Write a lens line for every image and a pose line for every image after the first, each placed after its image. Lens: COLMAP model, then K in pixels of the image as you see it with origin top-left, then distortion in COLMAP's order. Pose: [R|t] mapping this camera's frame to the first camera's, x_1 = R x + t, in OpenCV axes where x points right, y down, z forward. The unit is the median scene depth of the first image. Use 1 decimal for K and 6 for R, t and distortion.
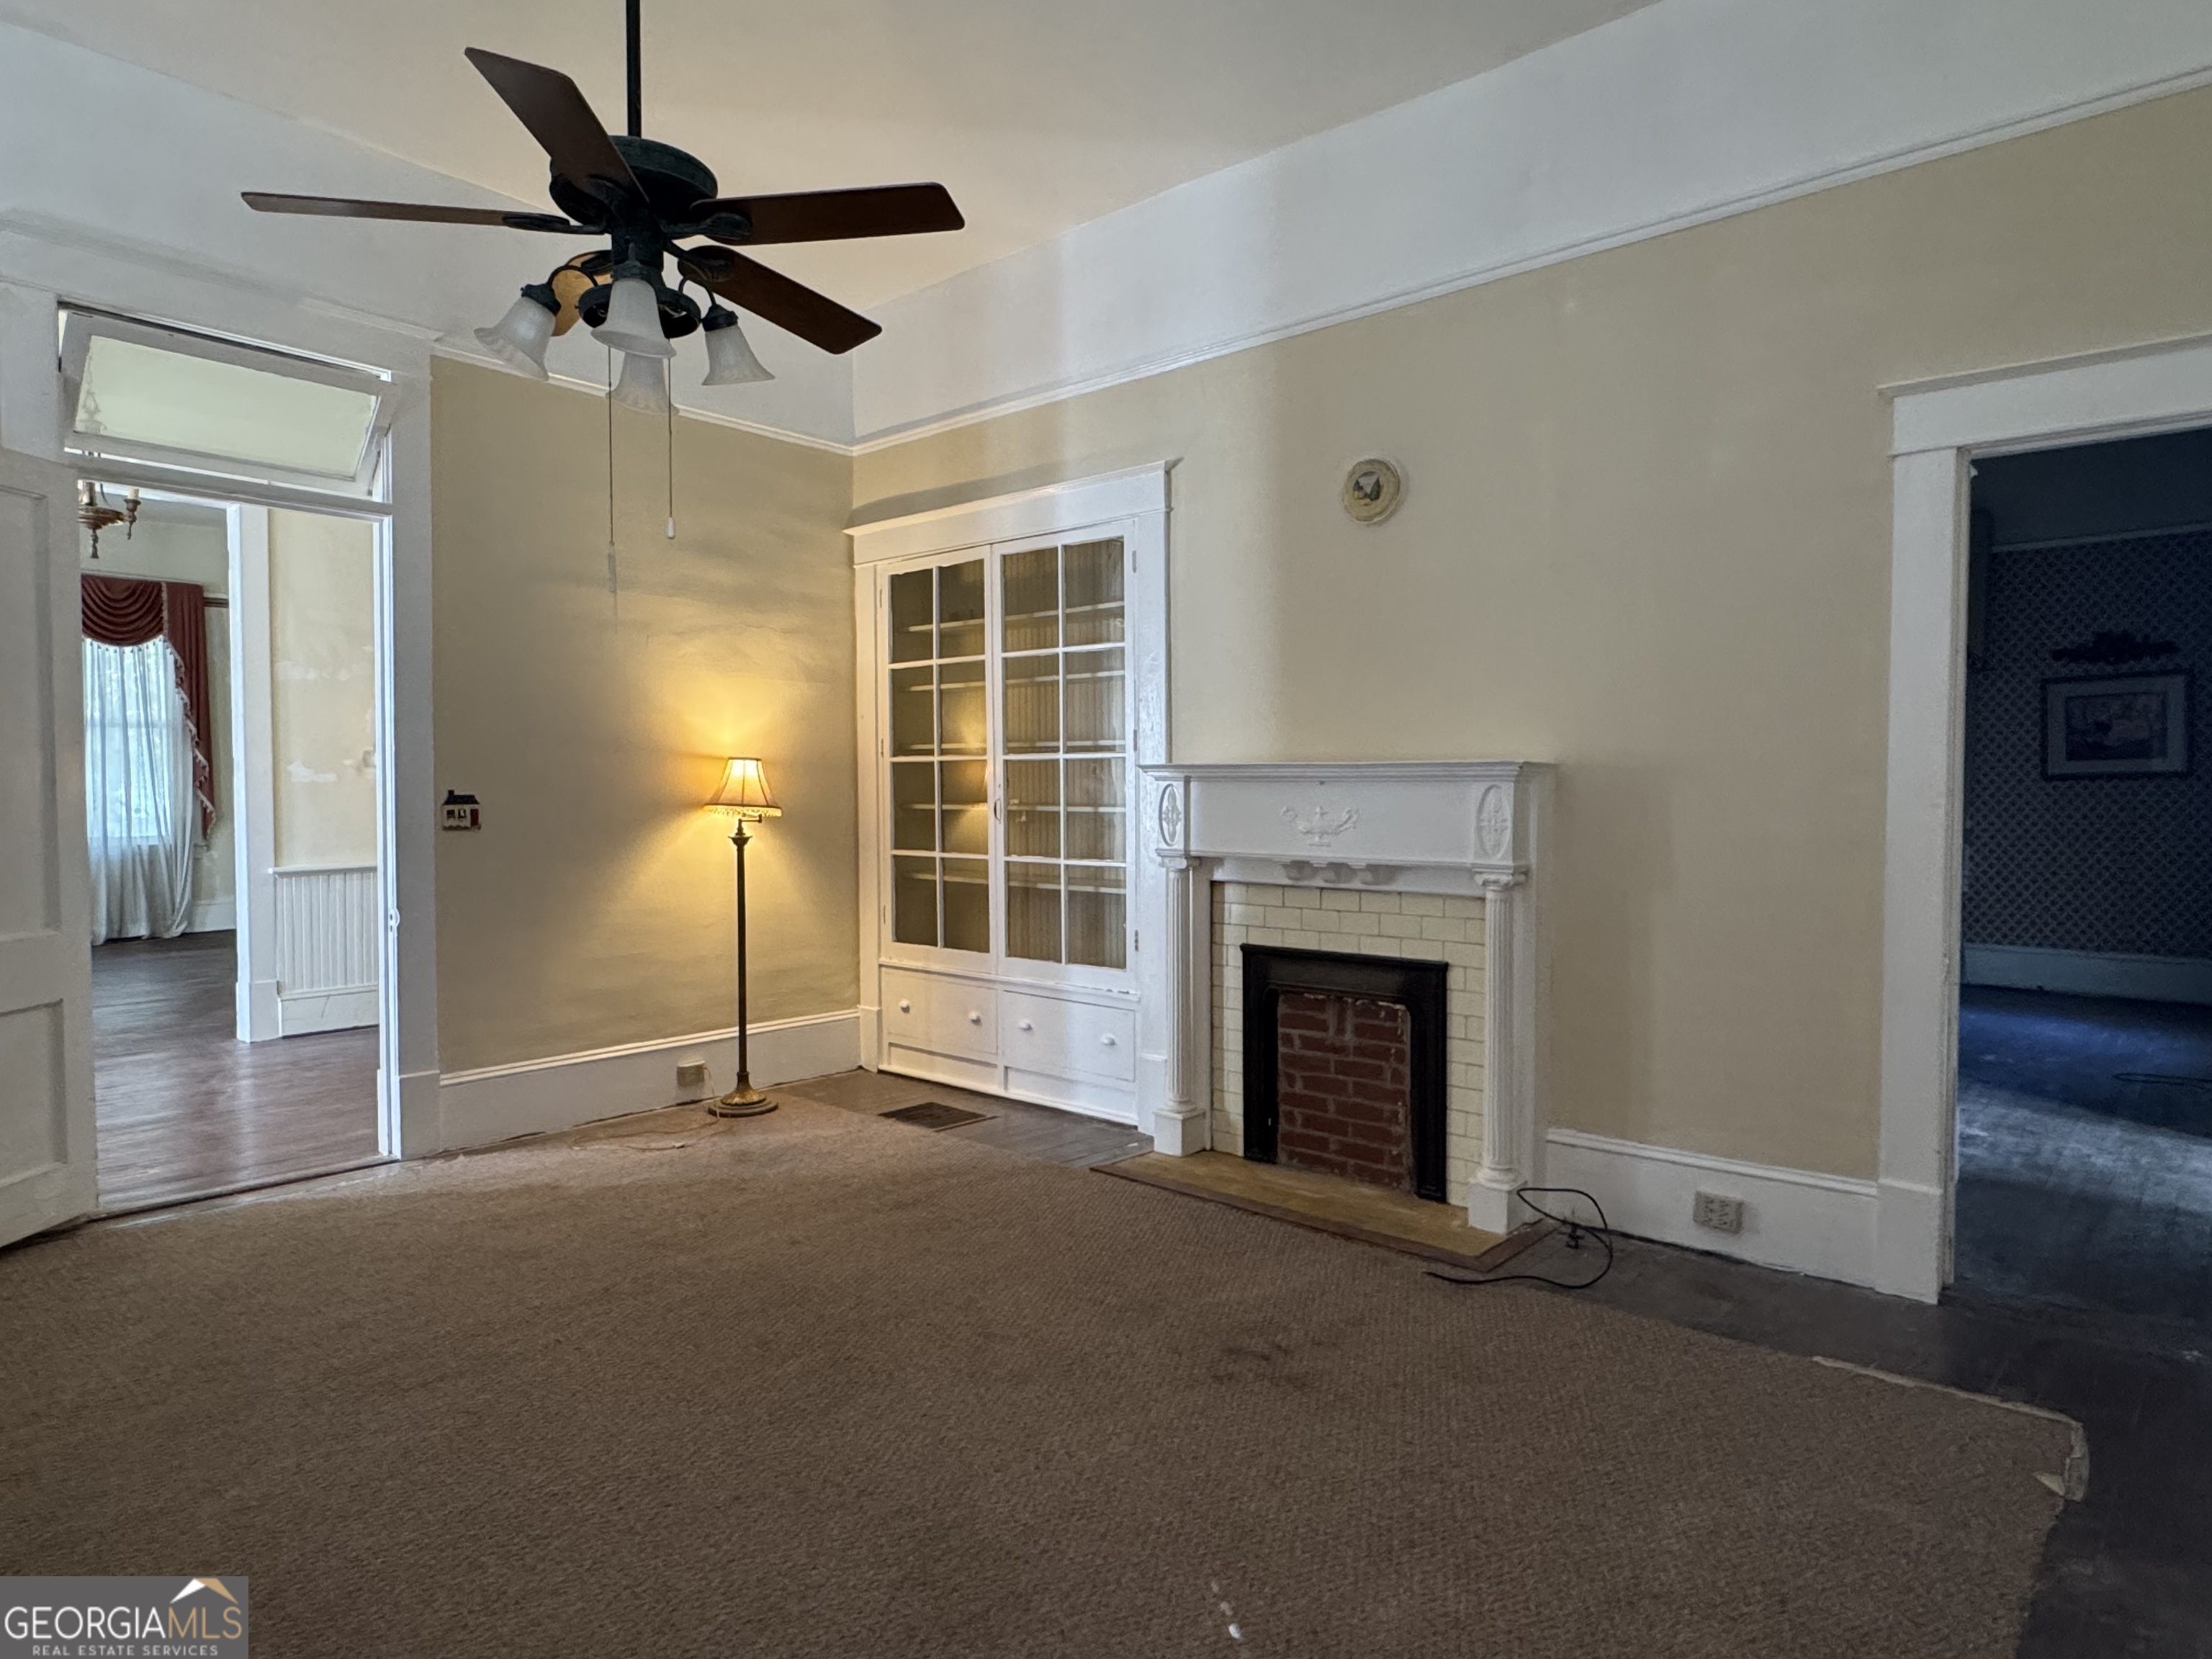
lens RADIAL K [[1308.1, 0, 1100.3], [0, 1308.1, 827.6], [0, 0, 1]] dist [-0.007334, 0.001872]
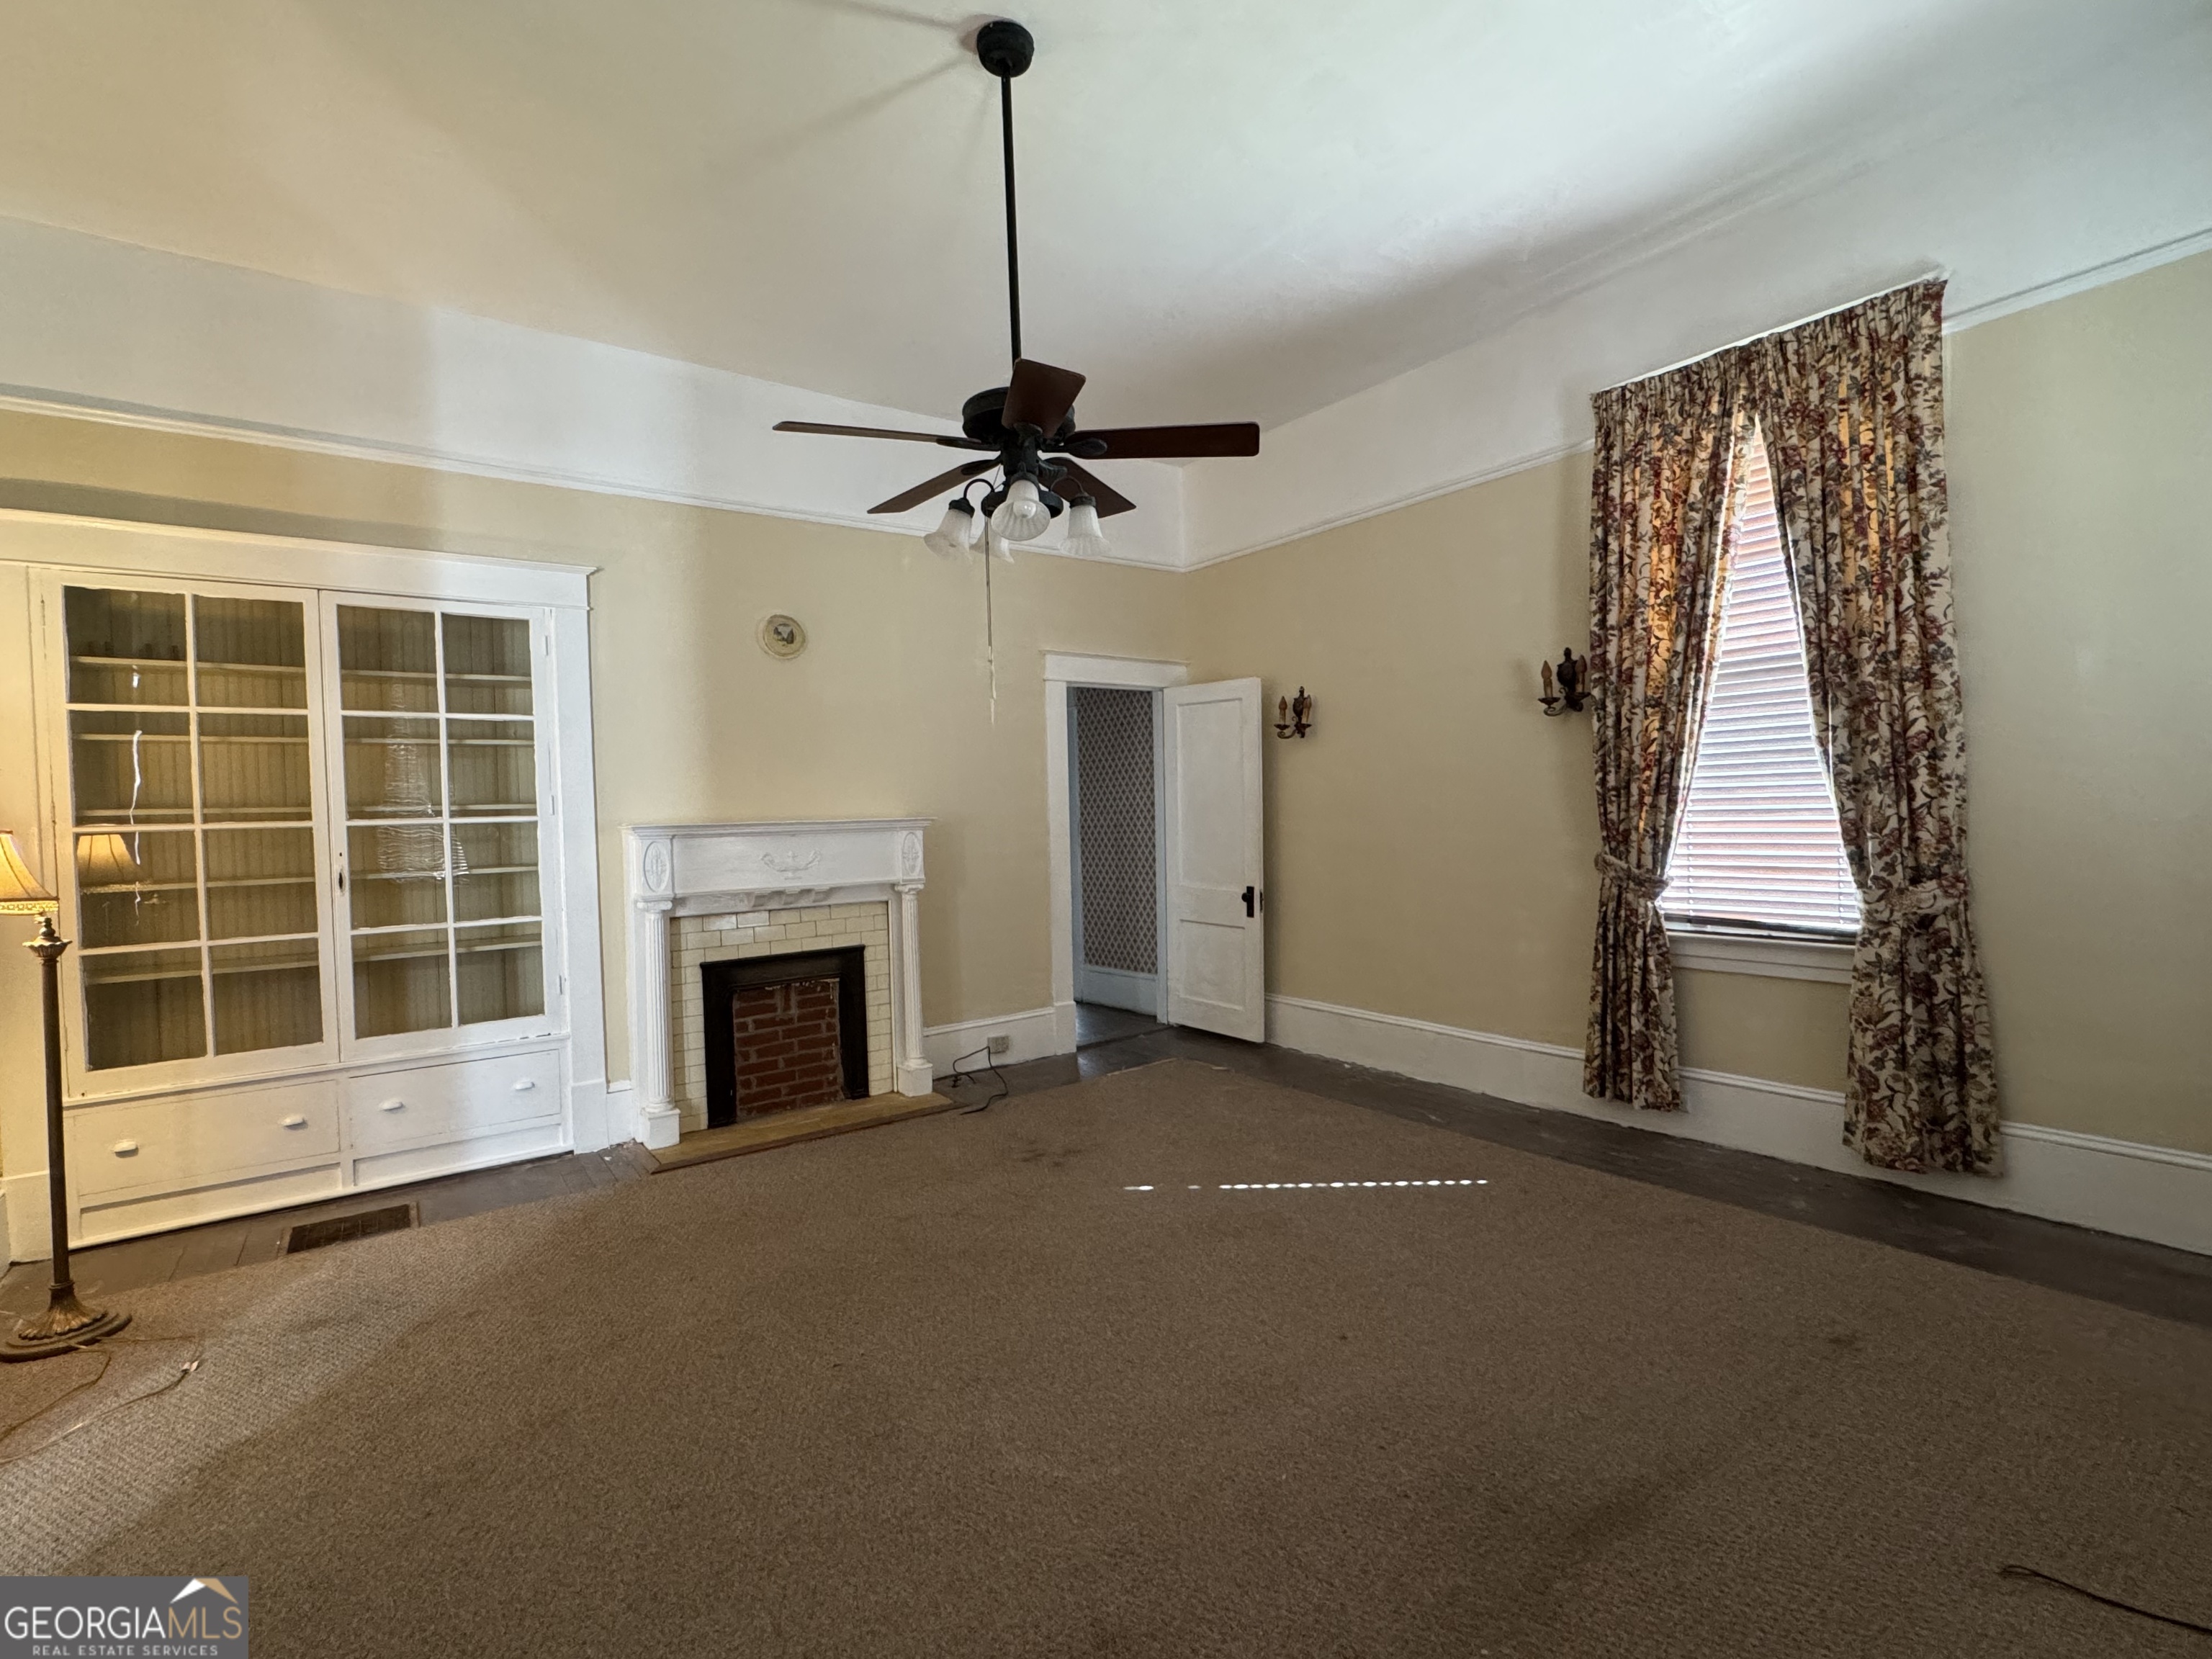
lens RADIAL K [[1008.8, 0, 1099.7], [0, 1008.8, 832.7], [0, 0, 1]] dist [-0.010377, 0.000126]
pose [[0.221706, -0.023701, 0.974826, -0.789141], [0.063244, 0.997949, 0.009879, -0.024921], [-0.973061, 0.059462, 0.222750, 0.398287]]
